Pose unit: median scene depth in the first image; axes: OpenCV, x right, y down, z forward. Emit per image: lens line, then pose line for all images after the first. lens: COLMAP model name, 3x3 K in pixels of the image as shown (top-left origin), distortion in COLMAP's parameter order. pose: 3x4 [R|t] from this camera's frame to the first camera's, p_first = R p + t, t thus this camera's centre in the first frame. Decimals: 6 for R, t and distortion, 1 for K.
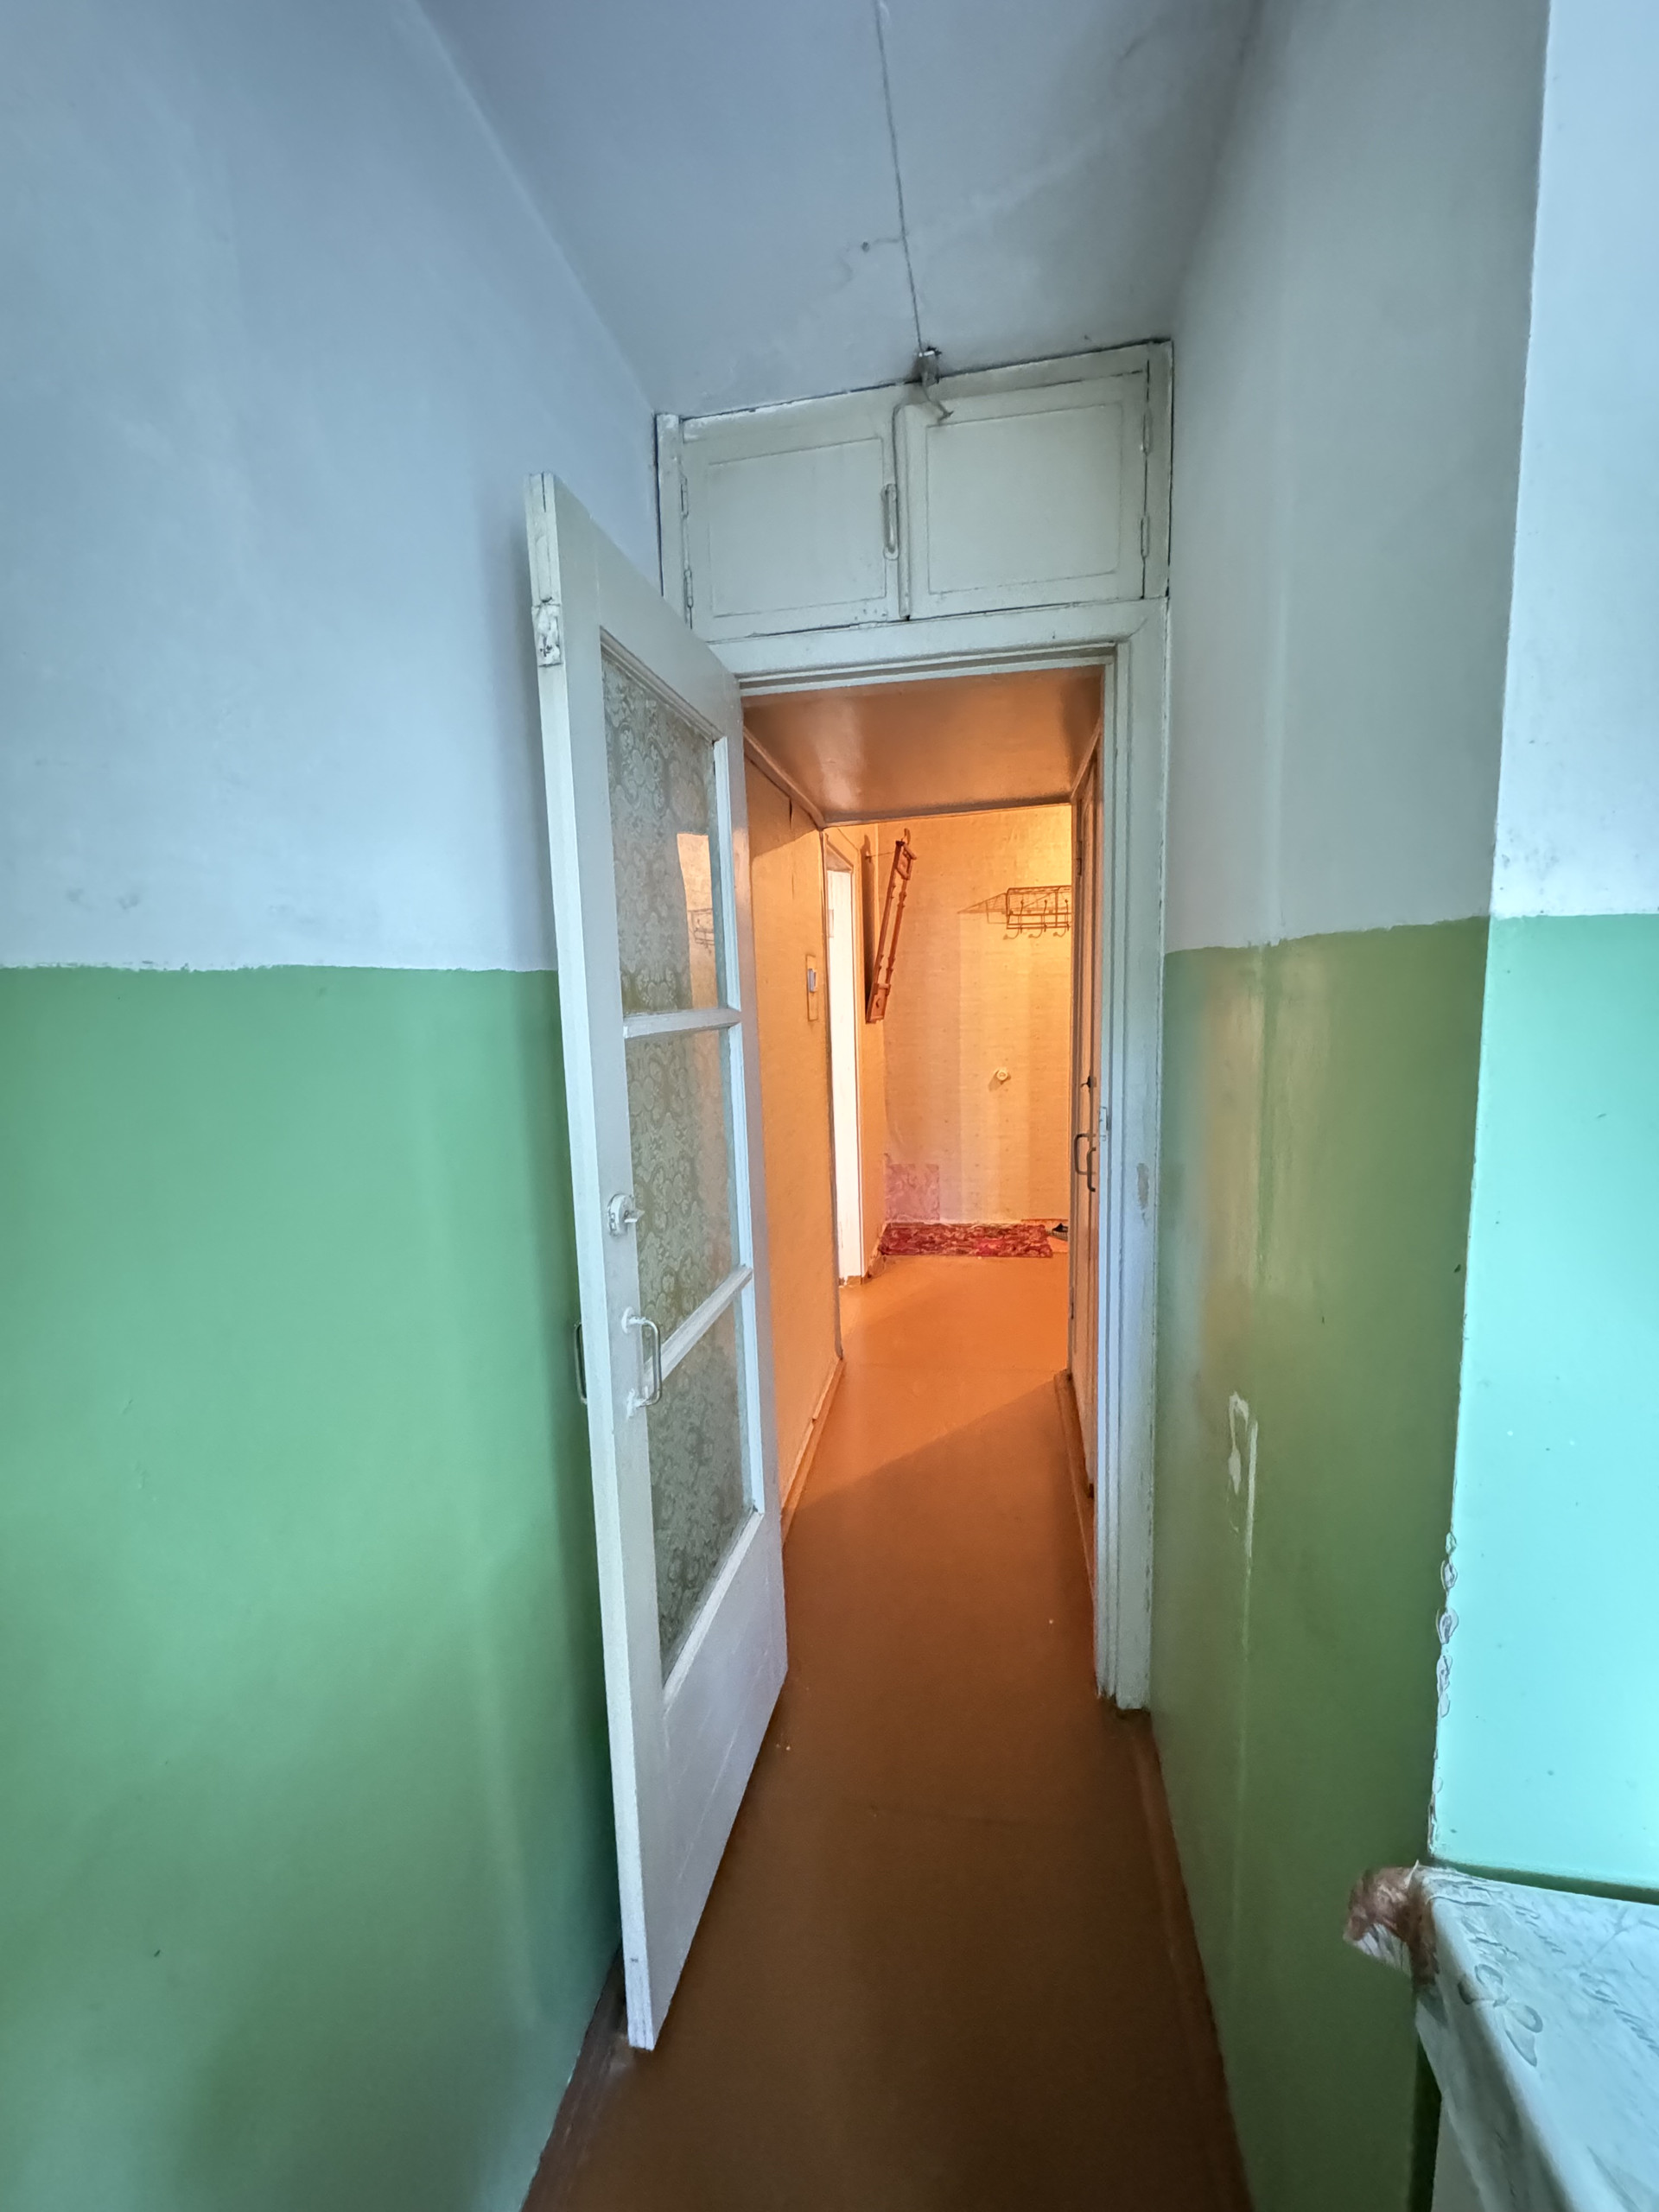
lens RADIAL K [[881.5, 0, 831.1], [0, 881.5, 1102.0], [0, 0, 1]] dist [-0.002125, 0.000286]
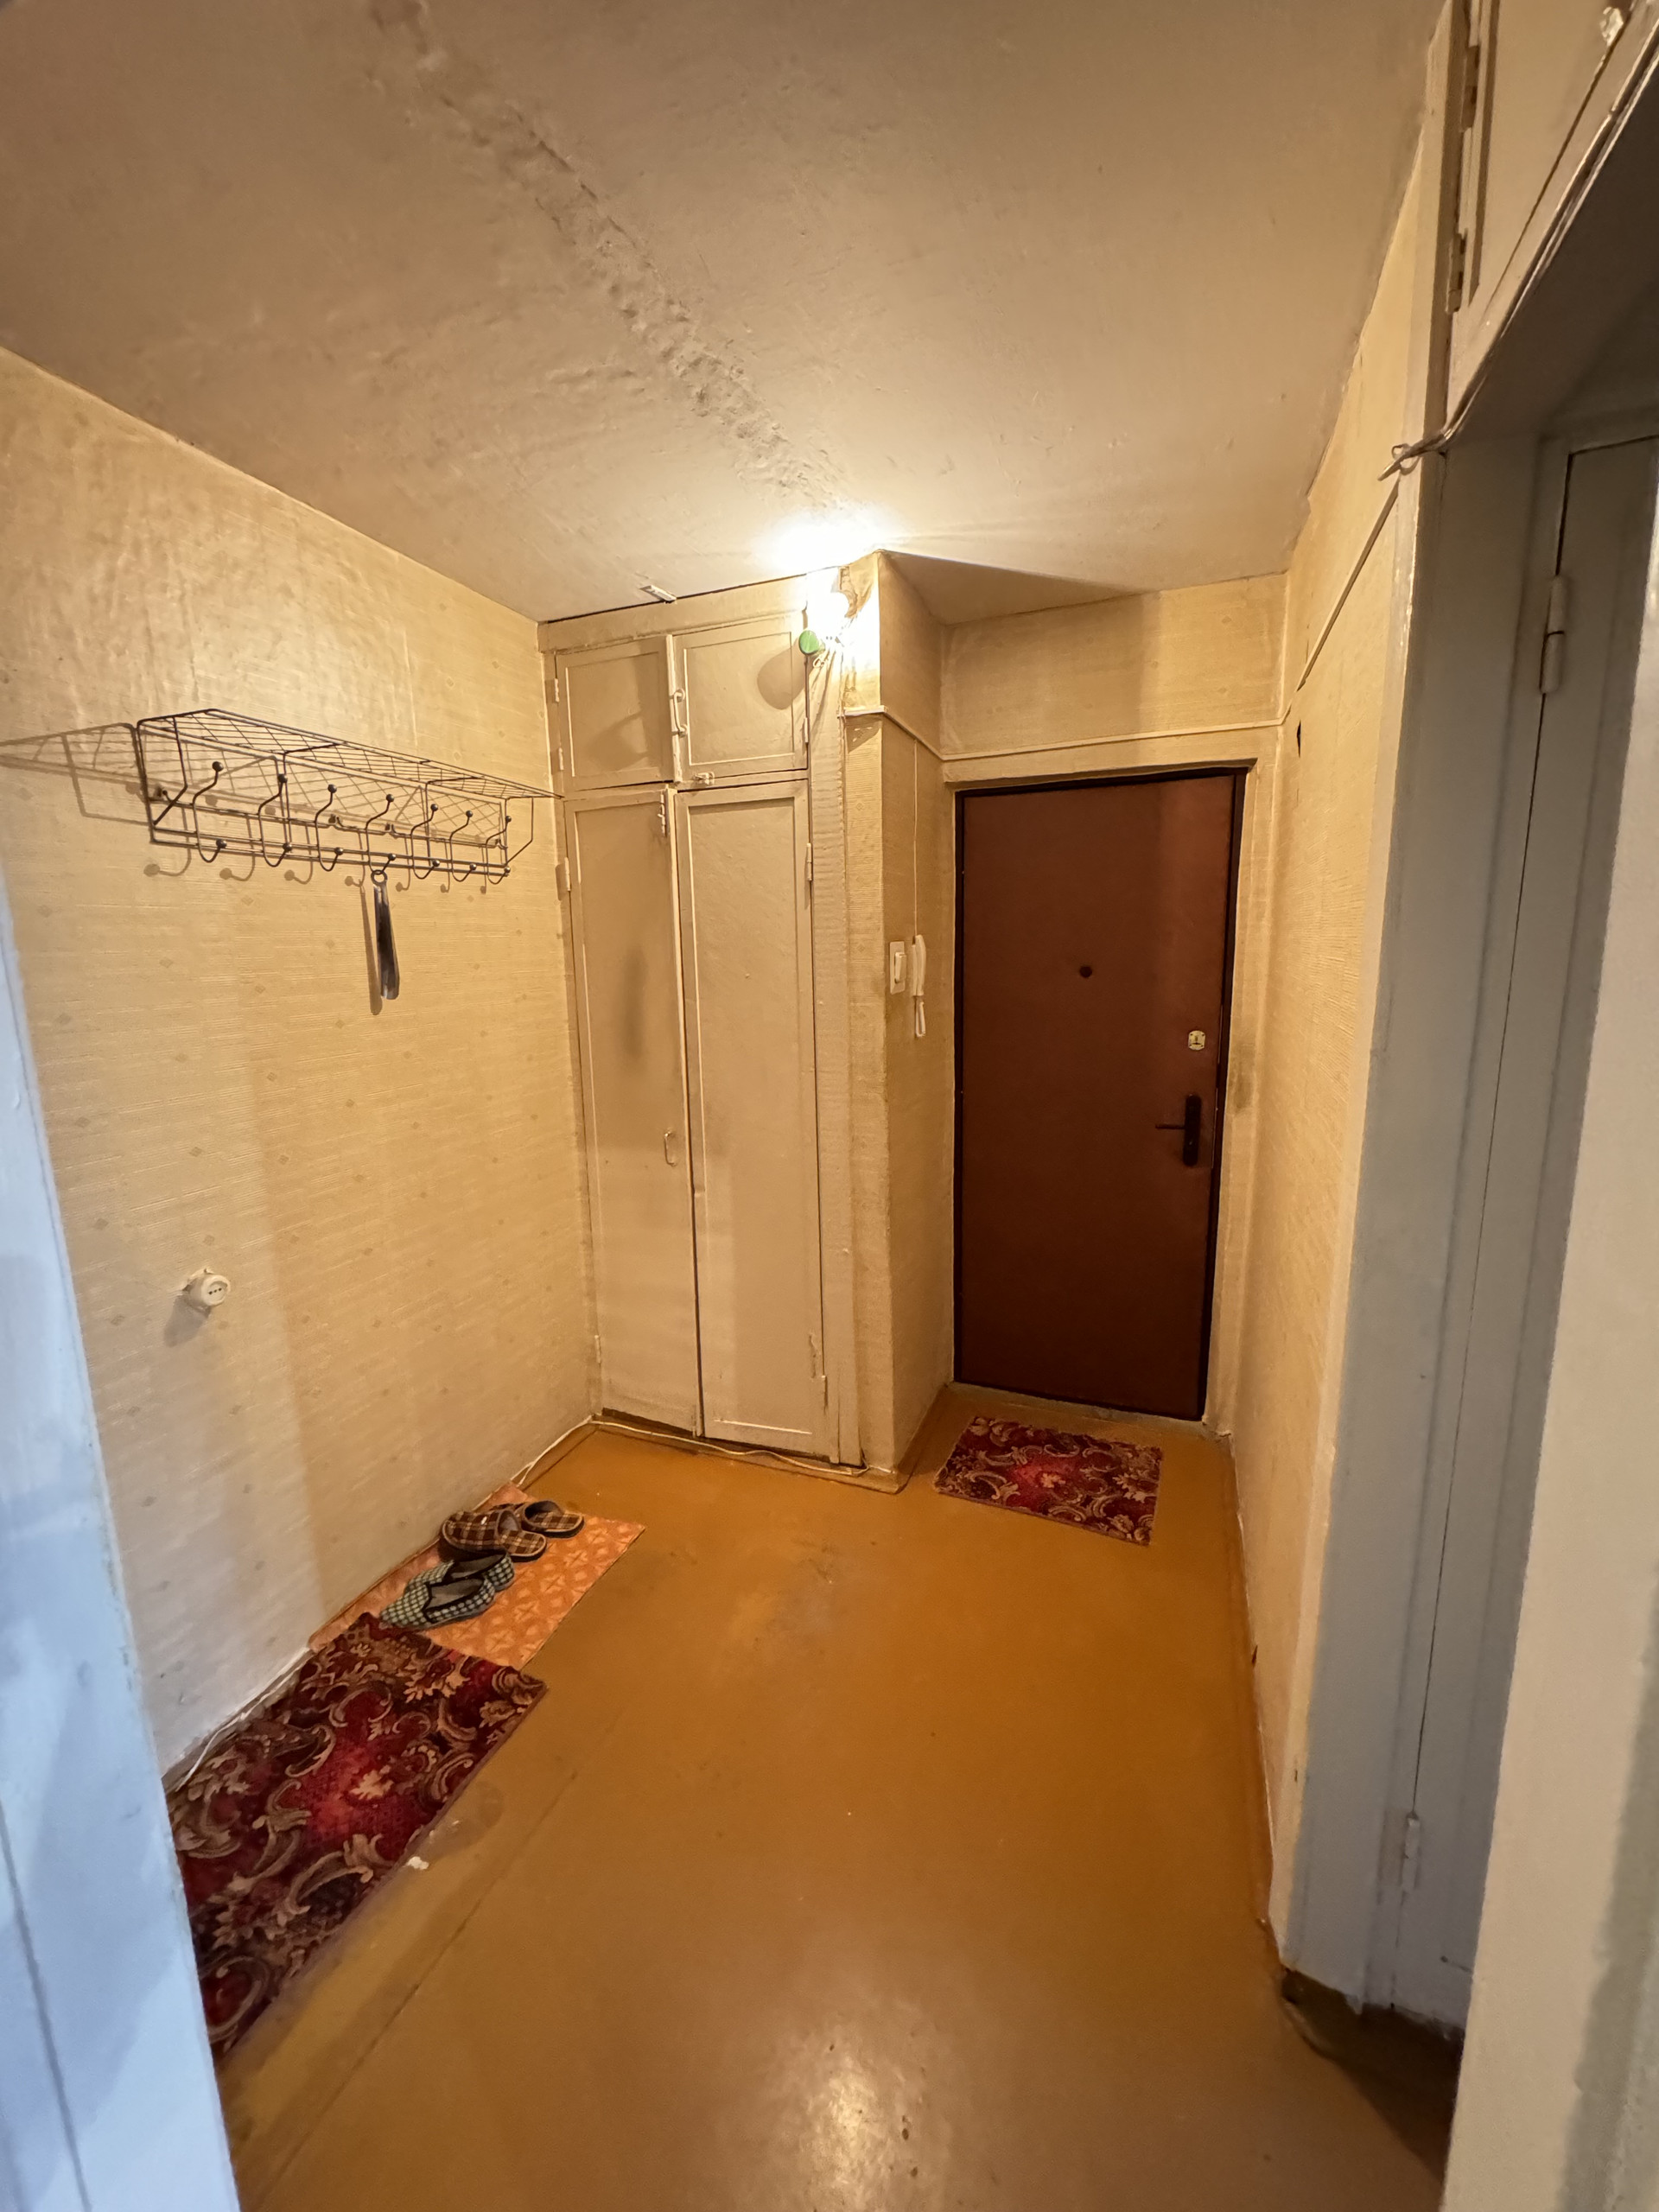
lens RADIAL K [[881.5, 0, 821.8], [0, 881.5, 1104.2], [0, 0, 1]] dist [-0.002125, 0.000286]
pose [[0.199084, -0.148409, 0.968680, -0.071164], [0.141738, 0.982434, 0.121386, -0.110171], [-0.969678, 0.113133, 0.216622, 0.714879]]
